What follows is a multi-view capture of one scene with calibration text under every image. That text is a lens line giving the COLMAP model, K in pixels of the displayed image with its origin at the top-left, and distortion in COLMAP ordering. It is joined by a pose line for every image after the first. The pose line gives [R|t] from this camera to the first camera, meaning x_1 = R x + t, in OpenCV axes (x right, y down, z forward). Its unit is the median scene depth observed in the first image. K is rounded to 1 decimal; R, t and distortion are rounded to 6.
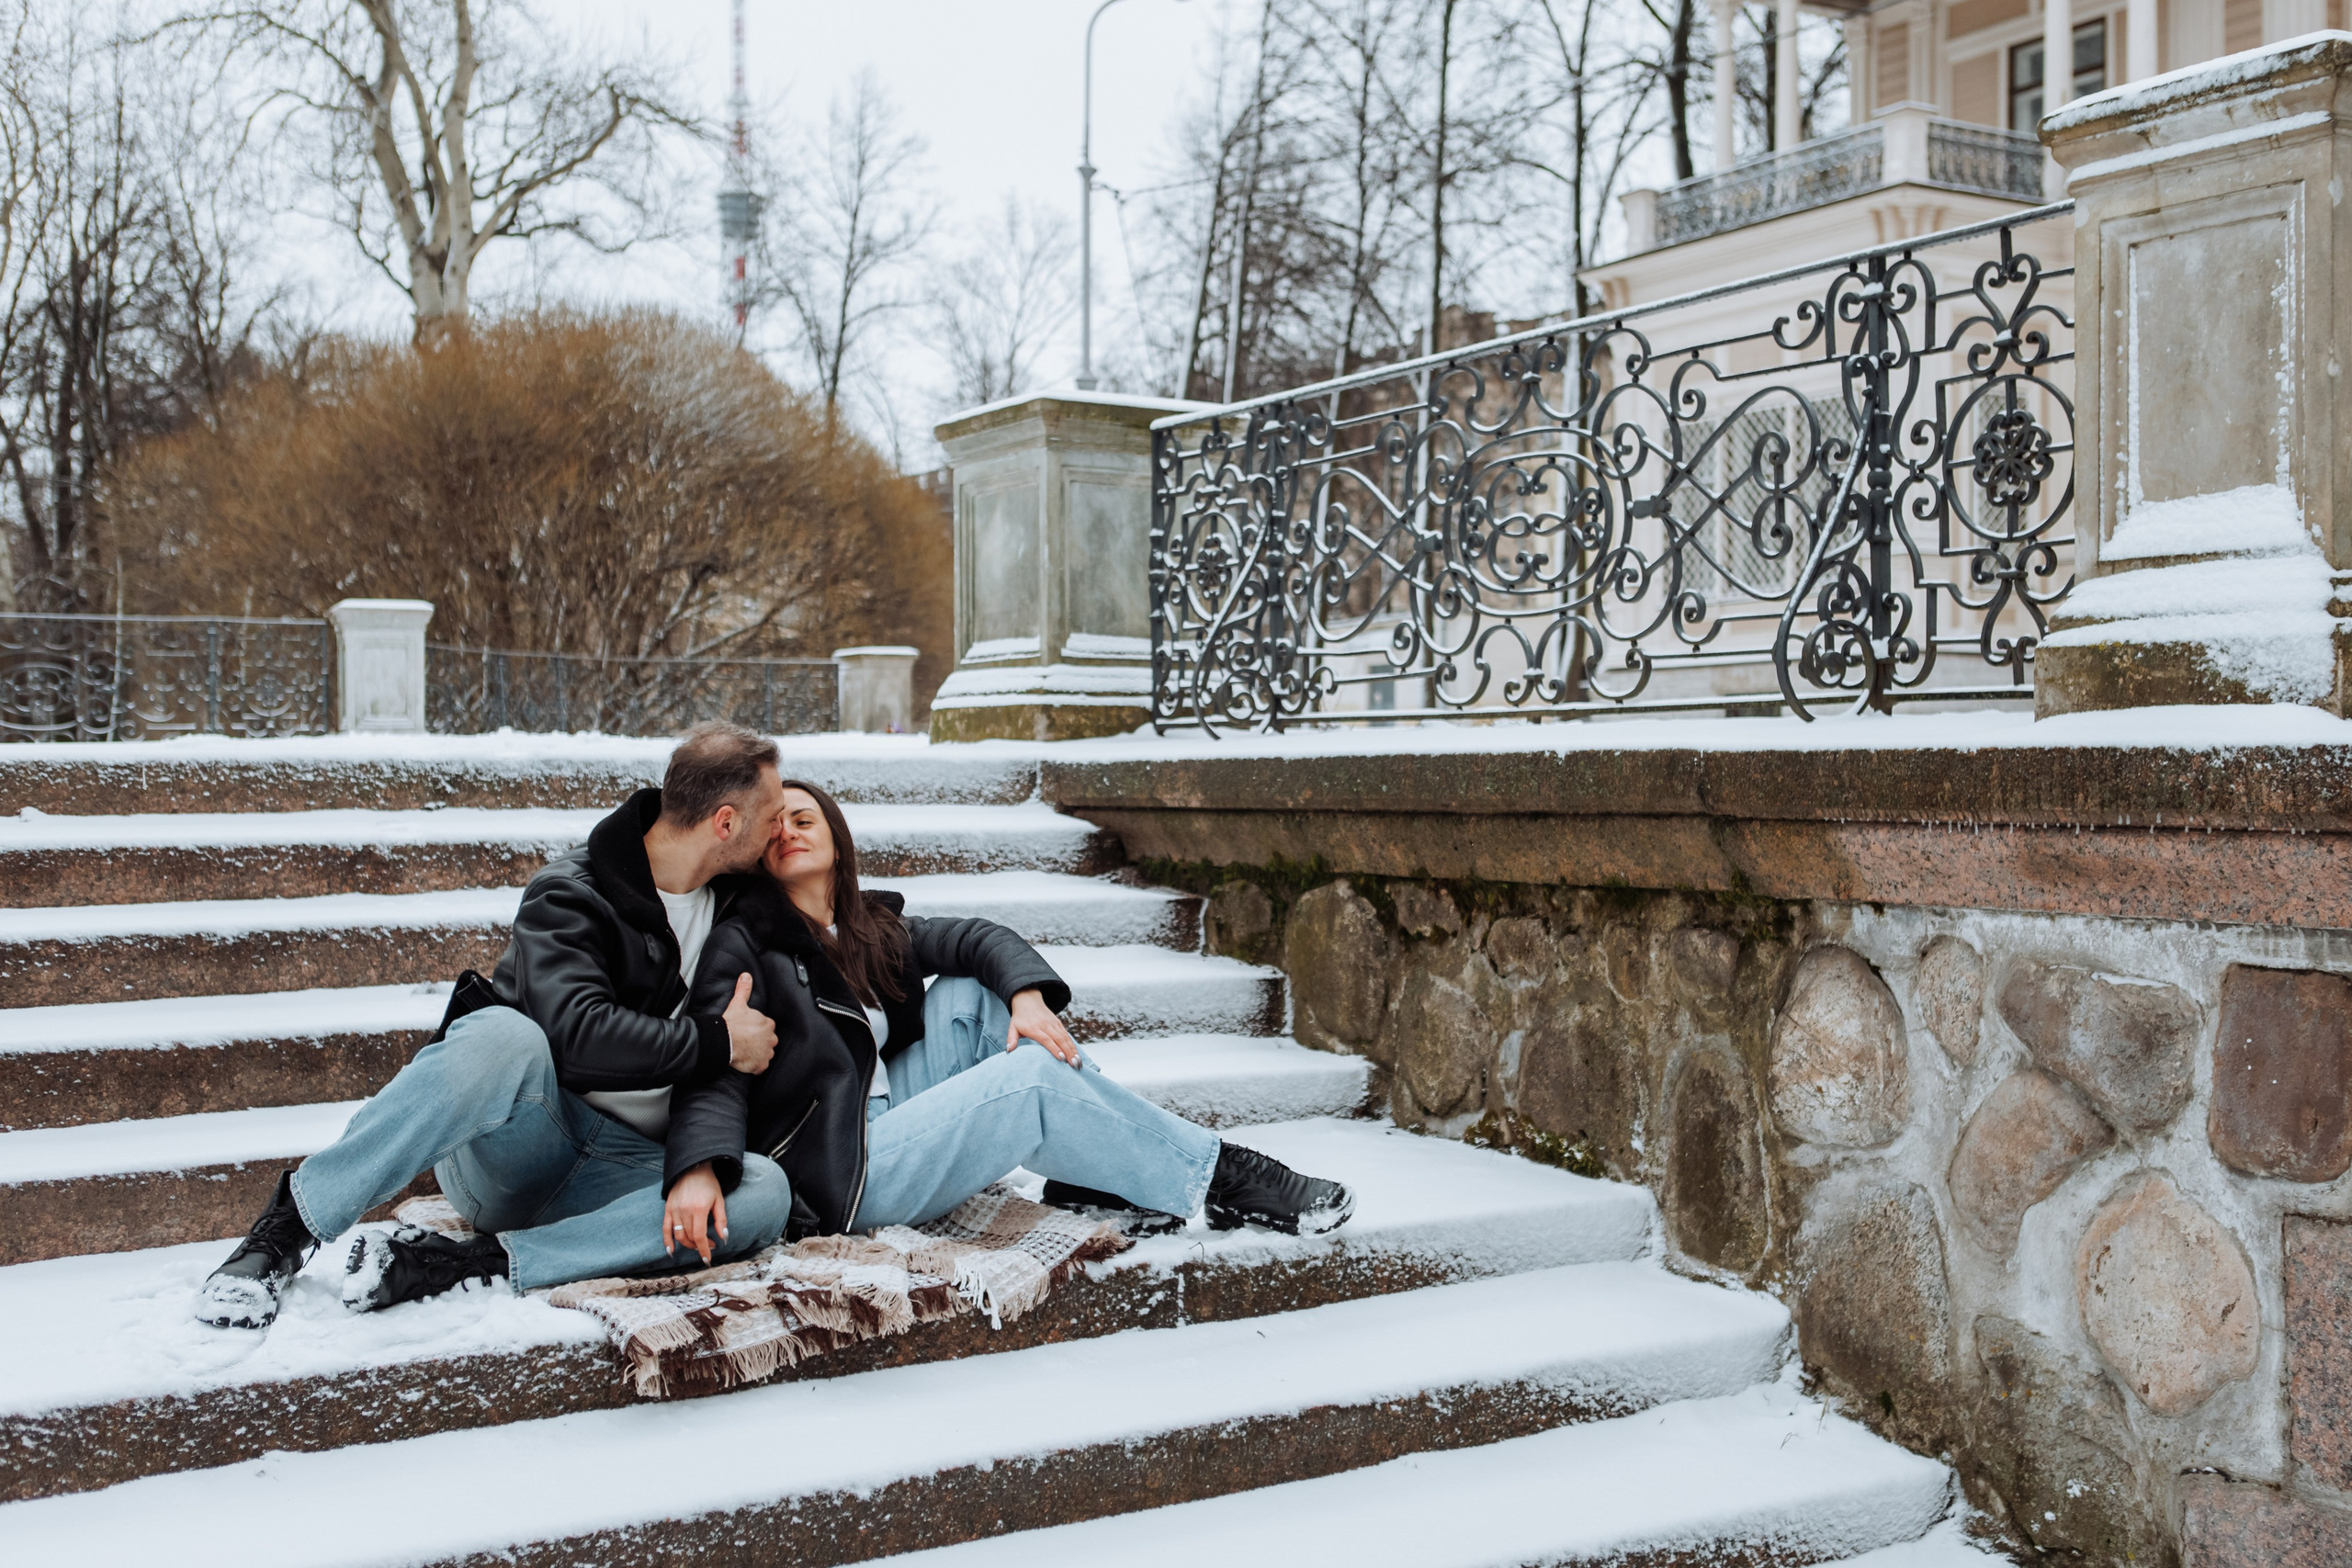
lens RADIAL K [[2398.8, 0, 1176.0], [0, 2398.8, 784.0], [0, 0, 1]] dist [0.056397, -0.158147]
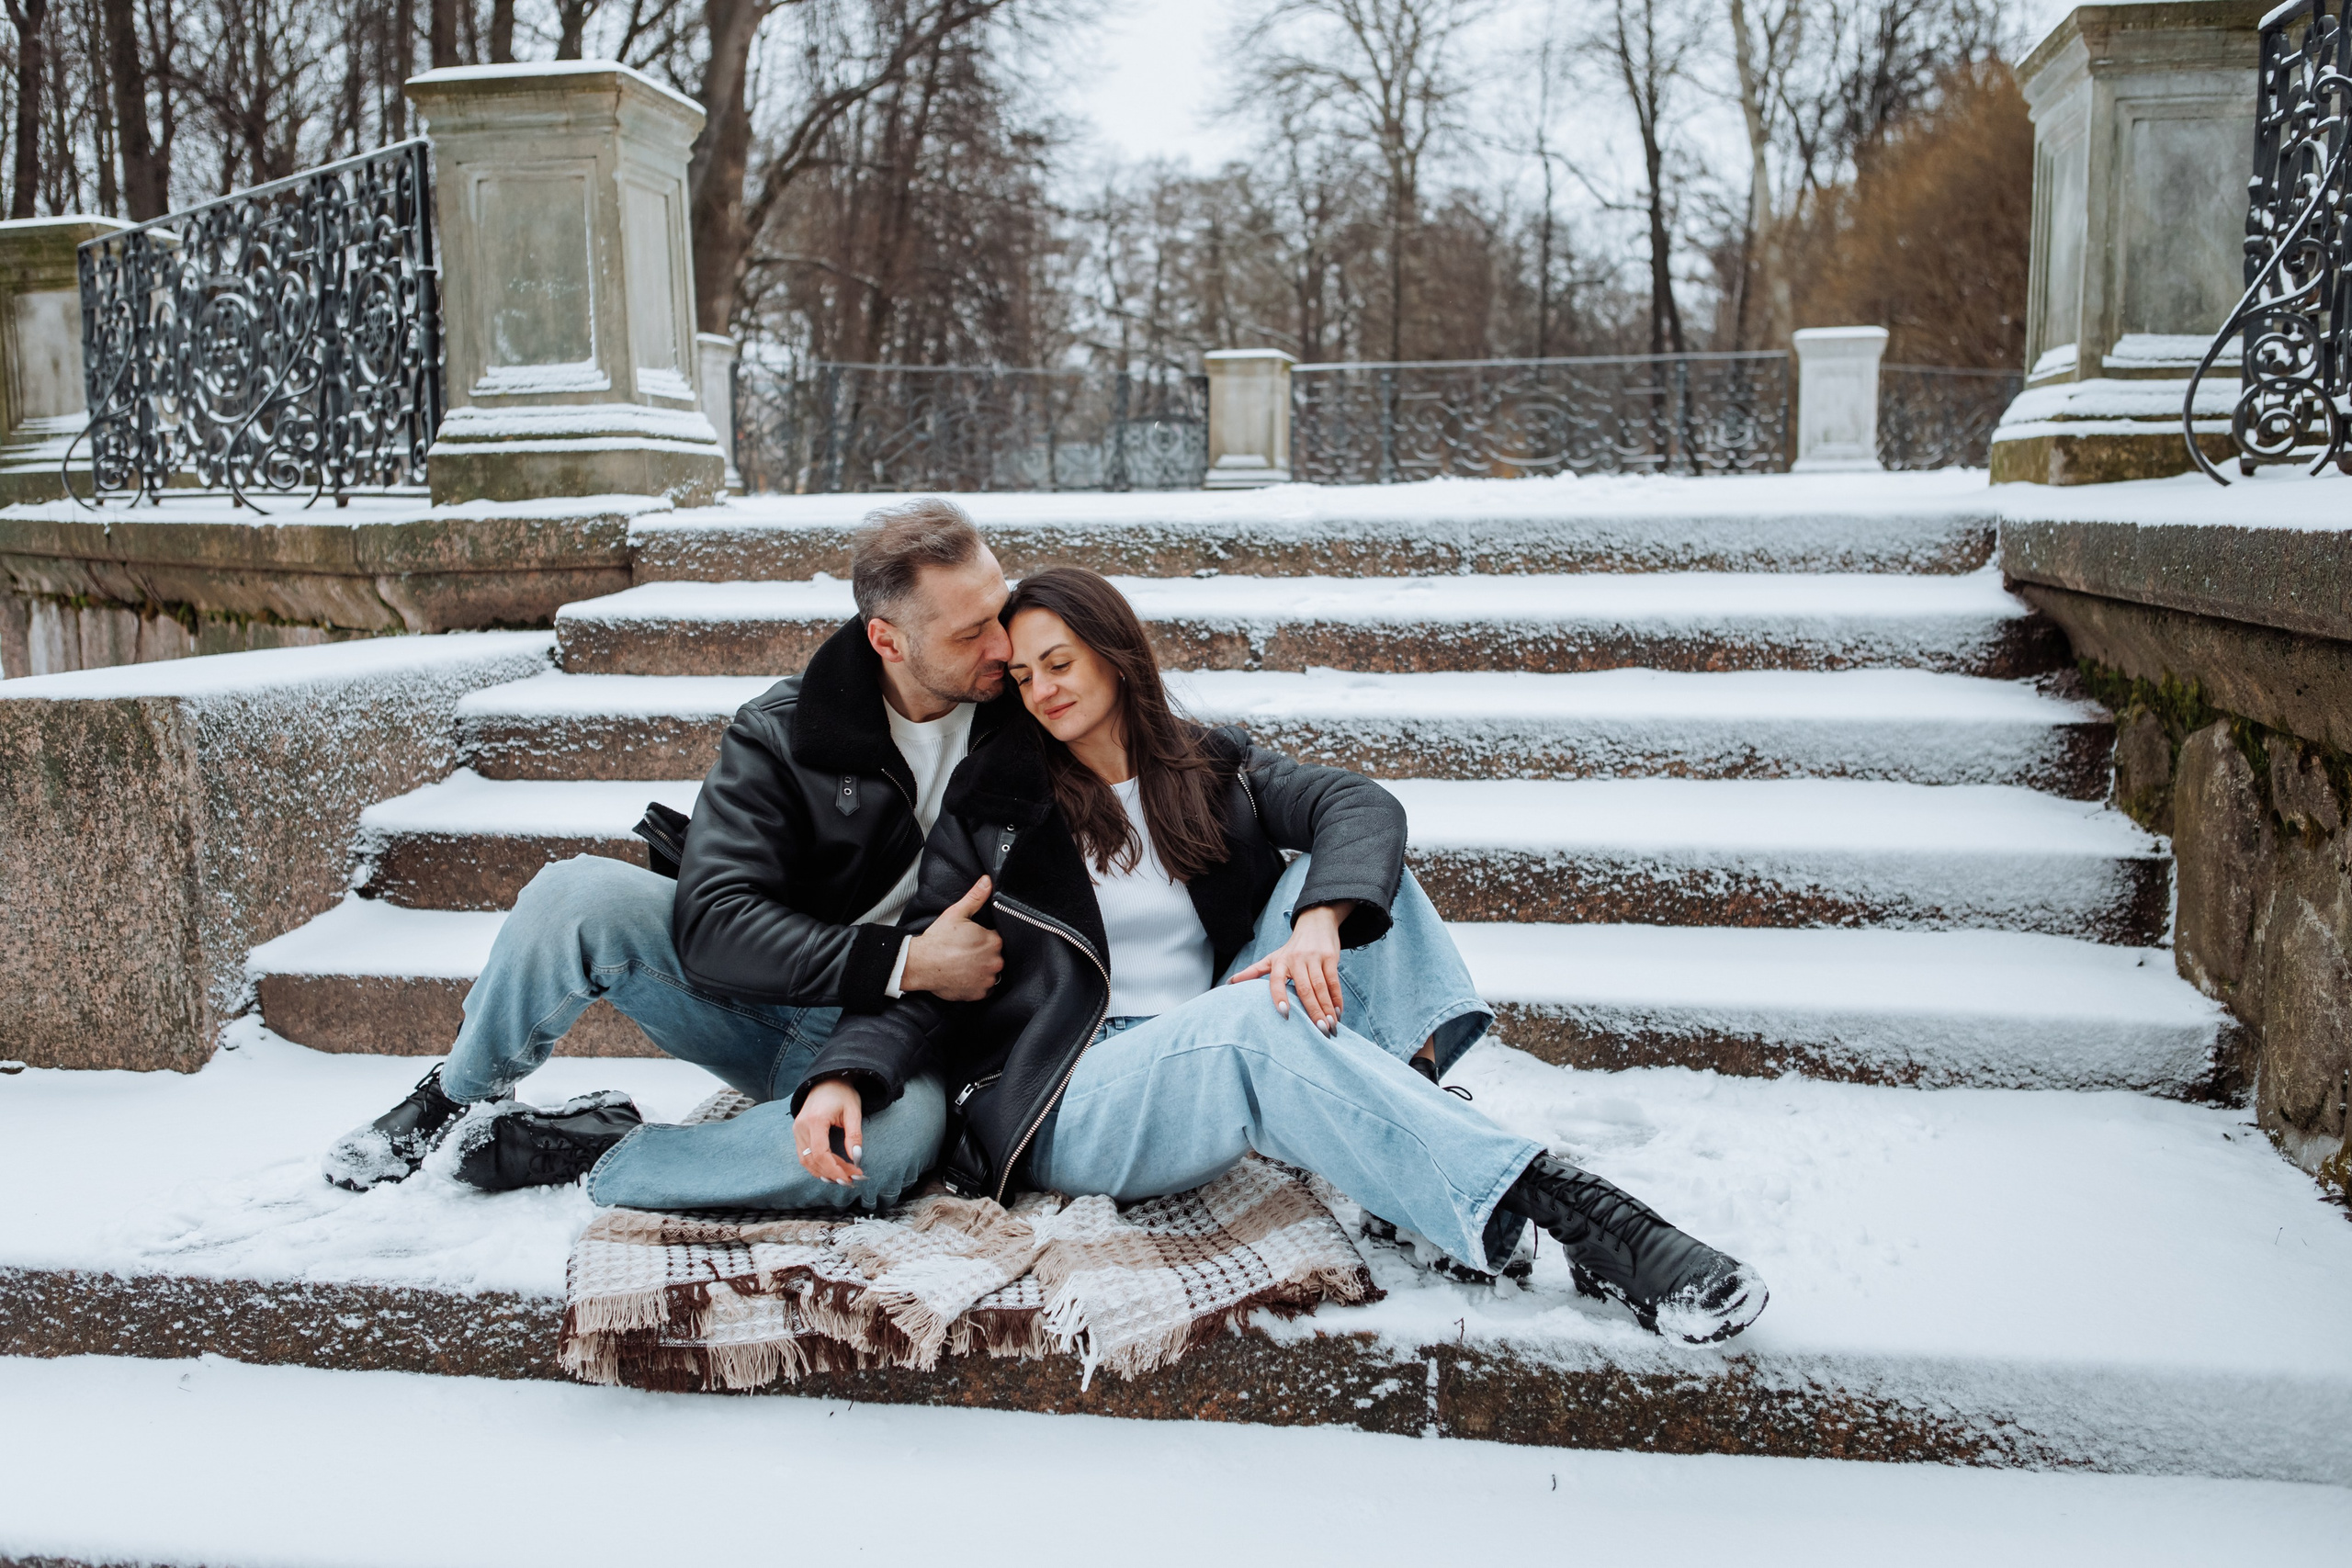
lens RADIAL K [[2142.0, 0, 1176.0], [0, 2142.0, 784.0], [0, 0, 1]] dist [0.031309, -0.056059]
pose [[0.749896, 0.081988, -0.656456, 0.303616], [0.005876, 0.991426, 0.130536, -0.024183], [0.661530, -0.101746, 0.742985, 0.519528]]
